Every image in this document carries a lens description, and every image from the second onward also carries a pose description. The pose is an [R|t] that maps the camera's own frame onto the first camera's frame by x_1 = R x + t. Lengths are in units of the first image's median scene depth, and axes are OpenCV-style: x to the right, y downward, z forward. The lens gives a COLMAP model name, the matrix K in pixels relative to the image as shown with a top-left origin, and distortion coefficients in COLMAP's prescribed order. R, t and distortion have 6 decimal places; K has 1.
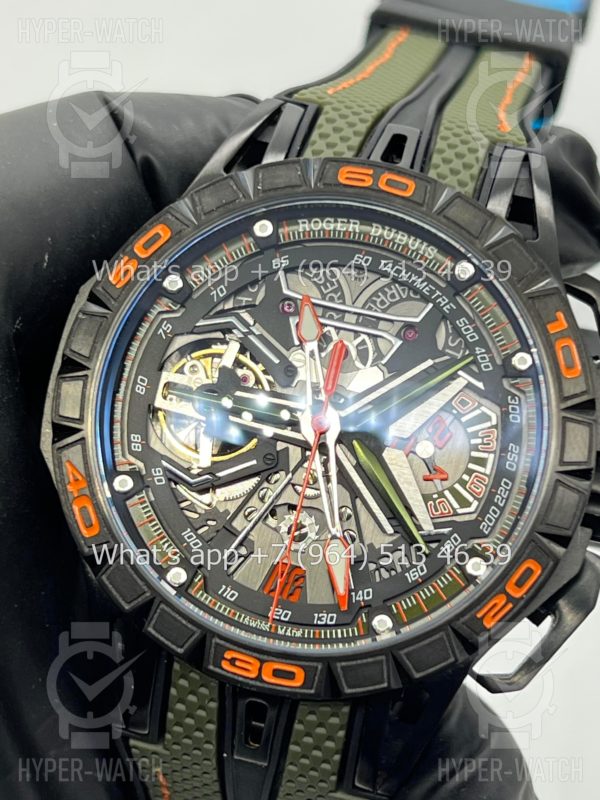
lens RADIAL K [[1892.5, 0, 298.4], [0, 1892.5, 400.8], [0, 0, 1]] dist [0.227182, 0.000000]
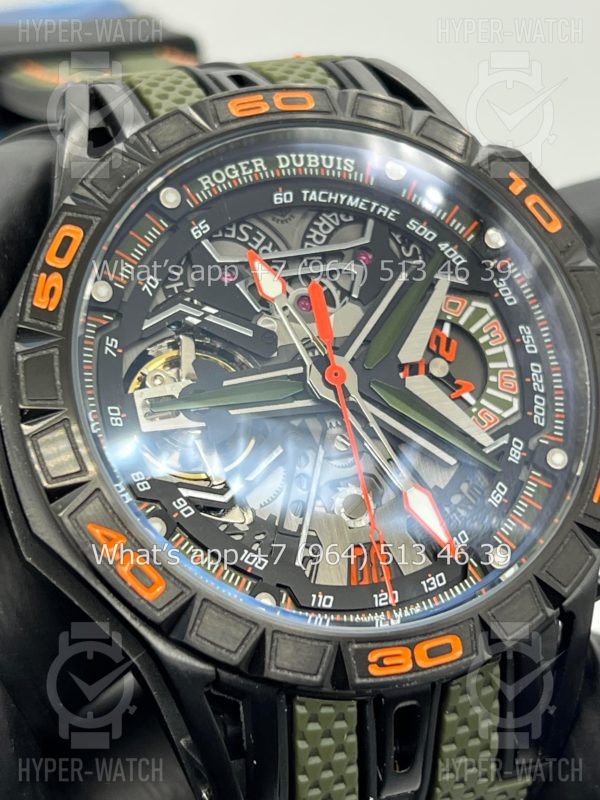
lens RADIAL K [[1892.5, 0, 300.0], [0, 1892.5, 405.4], [0, 0, 1]] dist [0.227182, 0.000000]
pose [[0.836091, -0.333930, 0.435250, -0.374126], [0.393278, 0.917995, -0.051165, 0.061135], [-0.382472, 0.213953, 0.898854, 0.239501]]
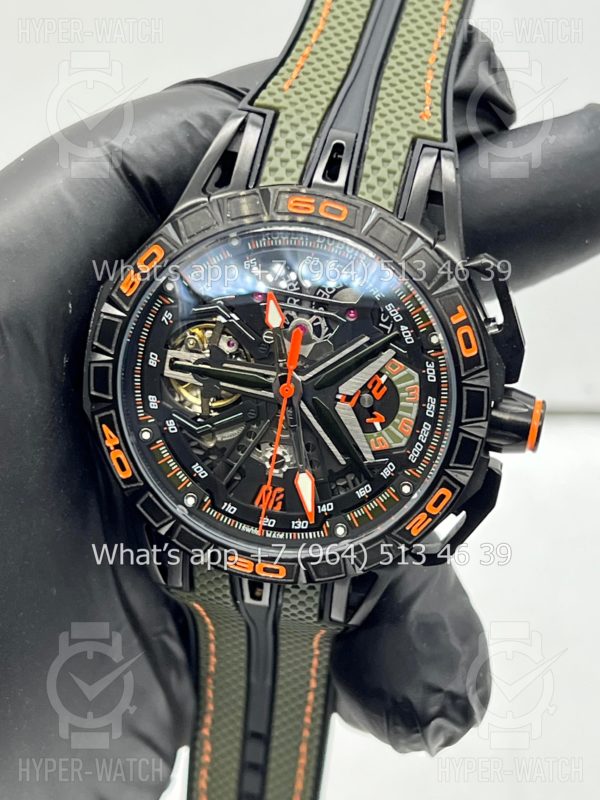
lens RADIAL K [[1892.5, 0, 304.9], [0, 1892.5, 400.7], [0, 0, 1]] dist [0.227182, 0.000000]
pose [[0.997093, -0.049810, -0.057658, 0.100377], [0.066543, 0.937879, 0.340521, -0.433606], [0.037115, -0.343368, 0.938467, -0.260665]]
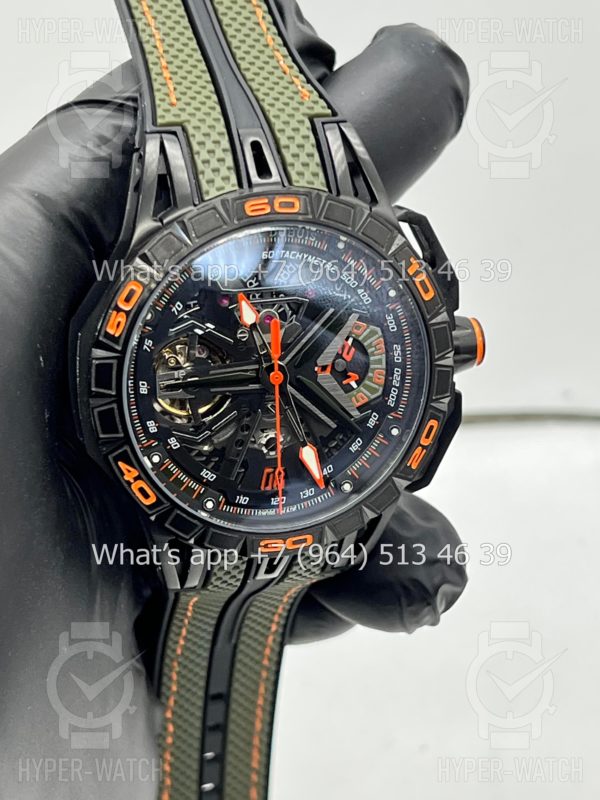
lens RADIAL K [[1892.5, 0, 335.1], [0, 1892.5, 410.4], [0, 0, 1]] dist [0.227182, 0.000000]
pose [[0.887997, -0.348952, 0.299489, -0.384633], [0.187218, 0.869200, 0.457647, -0.610815], [-0.420013, -0.350319, 0.837177, -0.230142]]
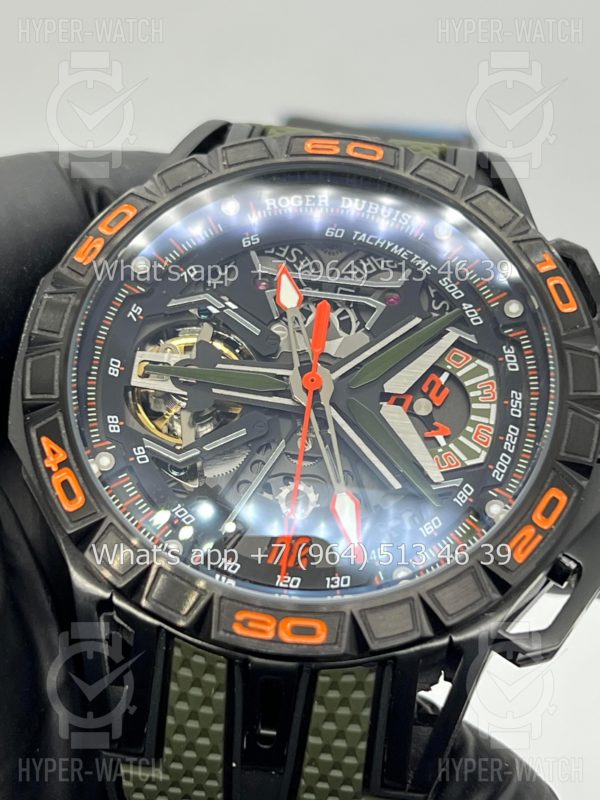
lens RADIAL K [[1892.5, 0, 294.7], [0, 1892.5, 399.1], [0, 0, 1]] dist [0.227182, 0.000000]
pose [[0.990141, -0.055129, 0.128770, -0.117508], [0.090915, 0.952279, -0.291375, 0.290660], [-0.106562, 0.300210, 0.947902, 0.110833]]
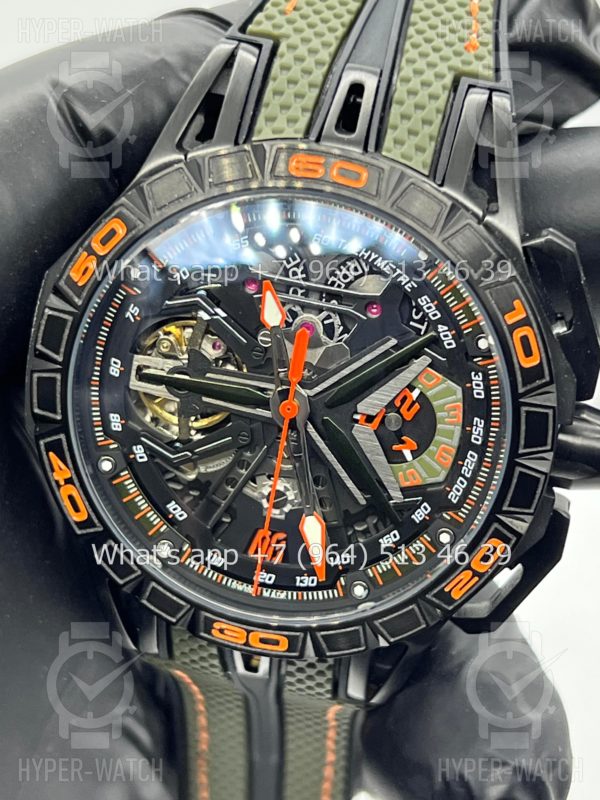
lens RADIAL K [[1892.5, 0, 311.8], [0, 1892.5, 403.1], [0, 0, 1]] dist [0.227182, 0.000000]
pose [[0.995957, -0.046704, -0.076732, 0.101816], [0.071938, 0.926262, 0.369952, -0.366172], [0.053796, -0.373976, 0.925877, 0.051301]]
